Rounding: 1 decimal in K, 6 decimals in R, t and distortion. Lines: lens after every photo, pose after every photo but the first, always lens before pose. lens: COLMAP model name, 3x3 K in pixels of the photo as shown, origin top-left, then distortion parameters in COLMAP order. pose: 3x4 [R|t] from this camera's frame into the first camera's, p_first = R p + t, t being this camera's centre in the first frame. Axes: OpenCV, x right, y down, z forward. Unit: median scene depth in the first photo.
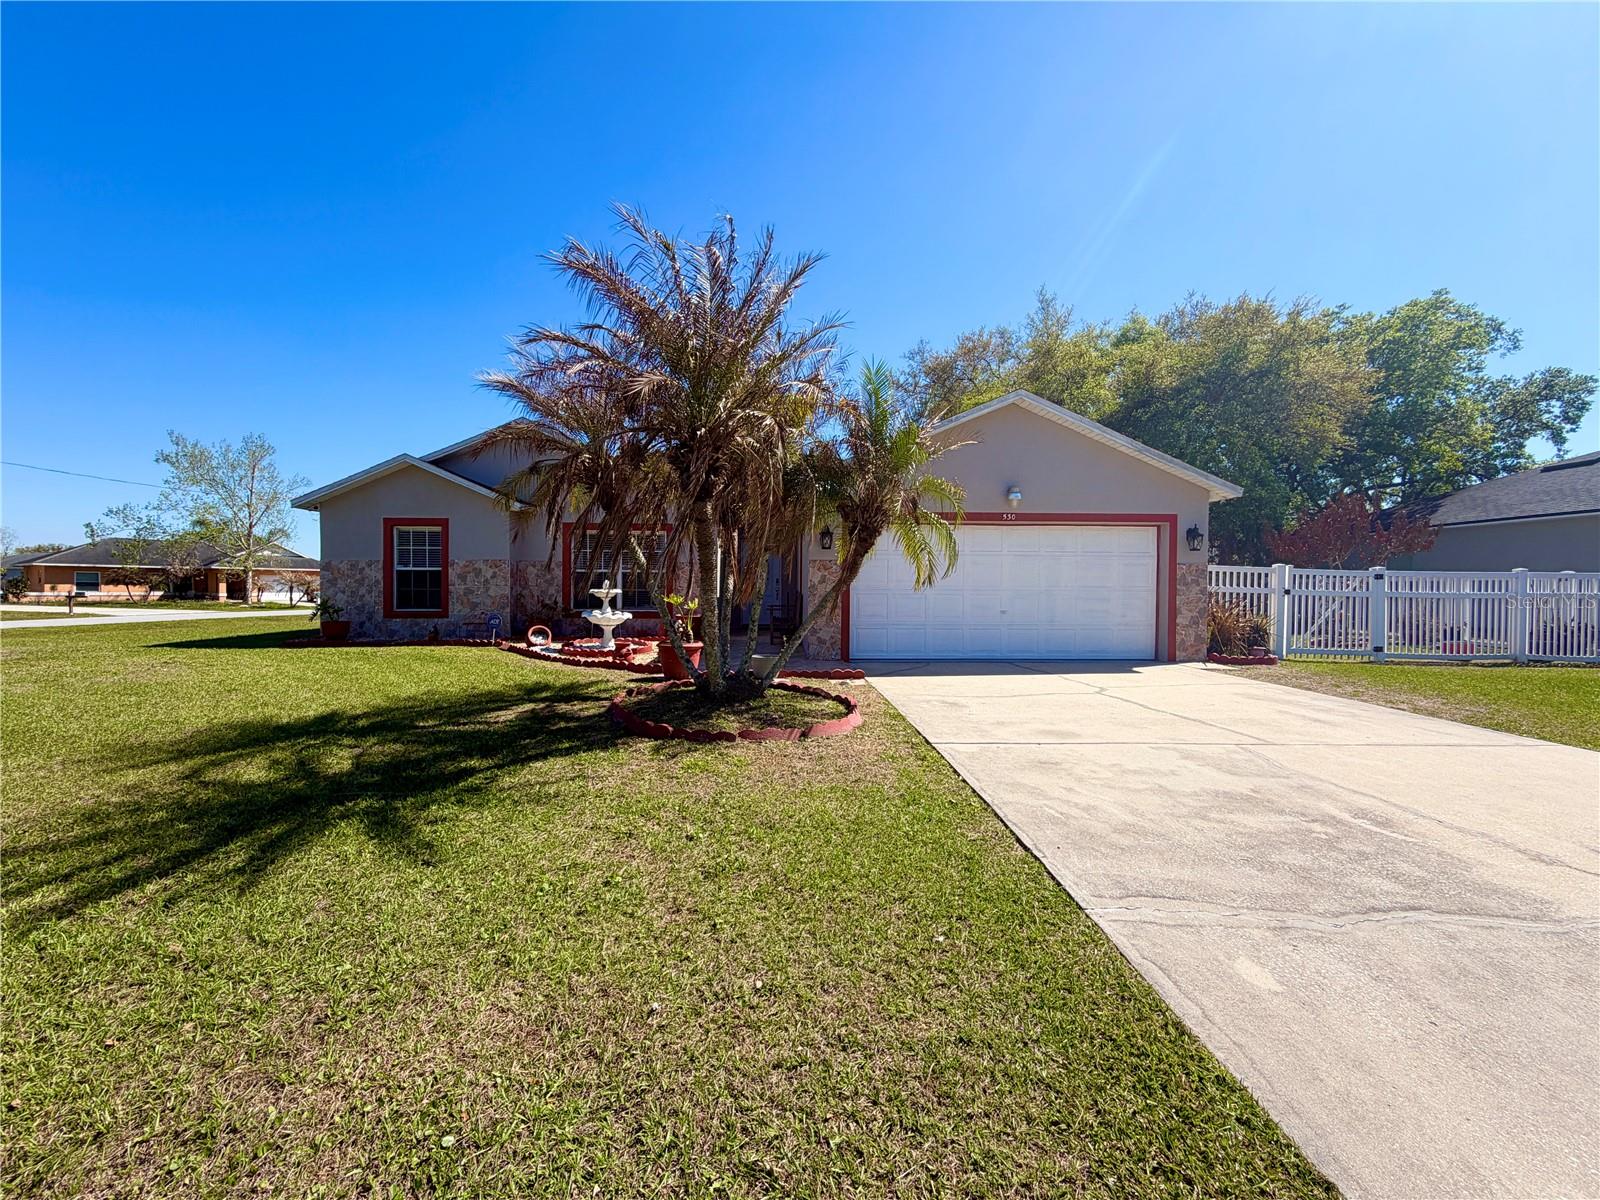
lens RADIAL K [[636.7, 0, 799.9], [0, 636.7, 596.7], [0, 0, 1]] dist [-0.001476, 0.000005]
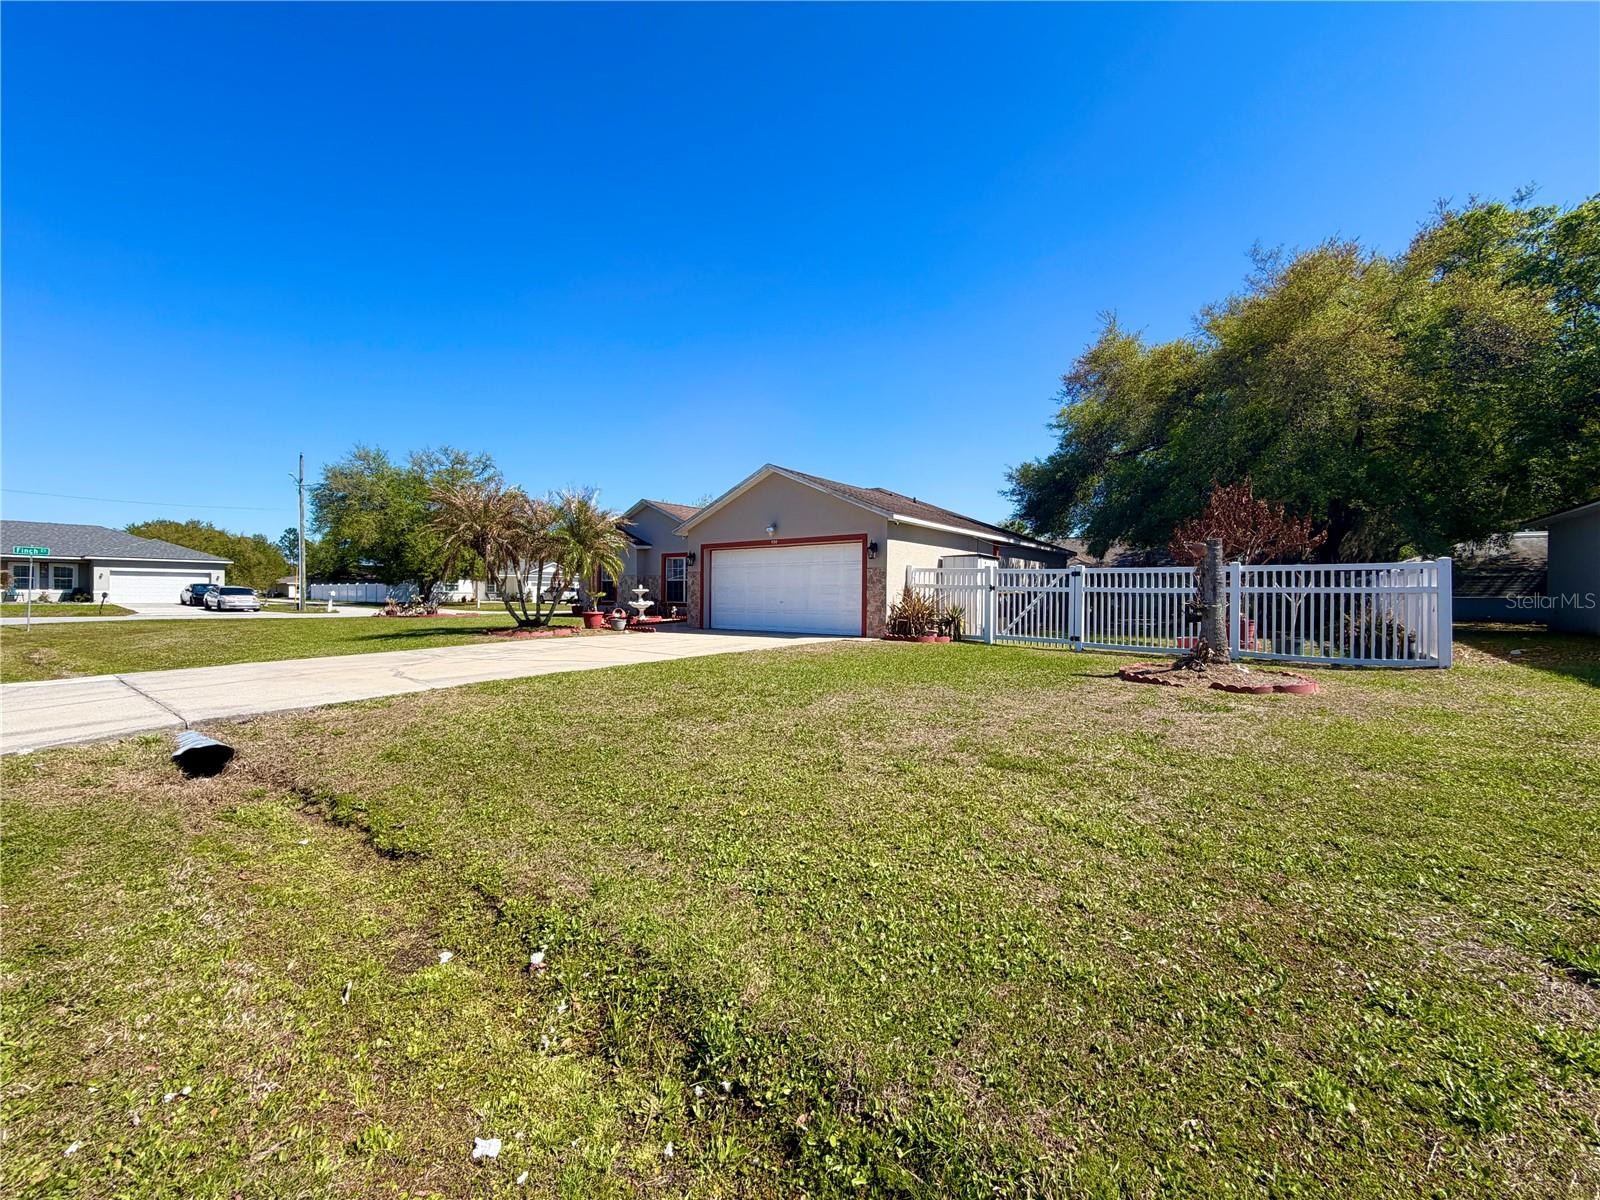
lens RADIAL K [[636.7, 0, 799.3], [0, 636.7, 598.8], [0, 0, 1]] dist [-0.001476, 0.000005]
pose [[0.769627, 0.002776, -0.638487, 1.292372], [-0.007048, 0.999967, -0.004148, 0.021106], [0.638454, 0.007692, 0.769621, -0.173748]]
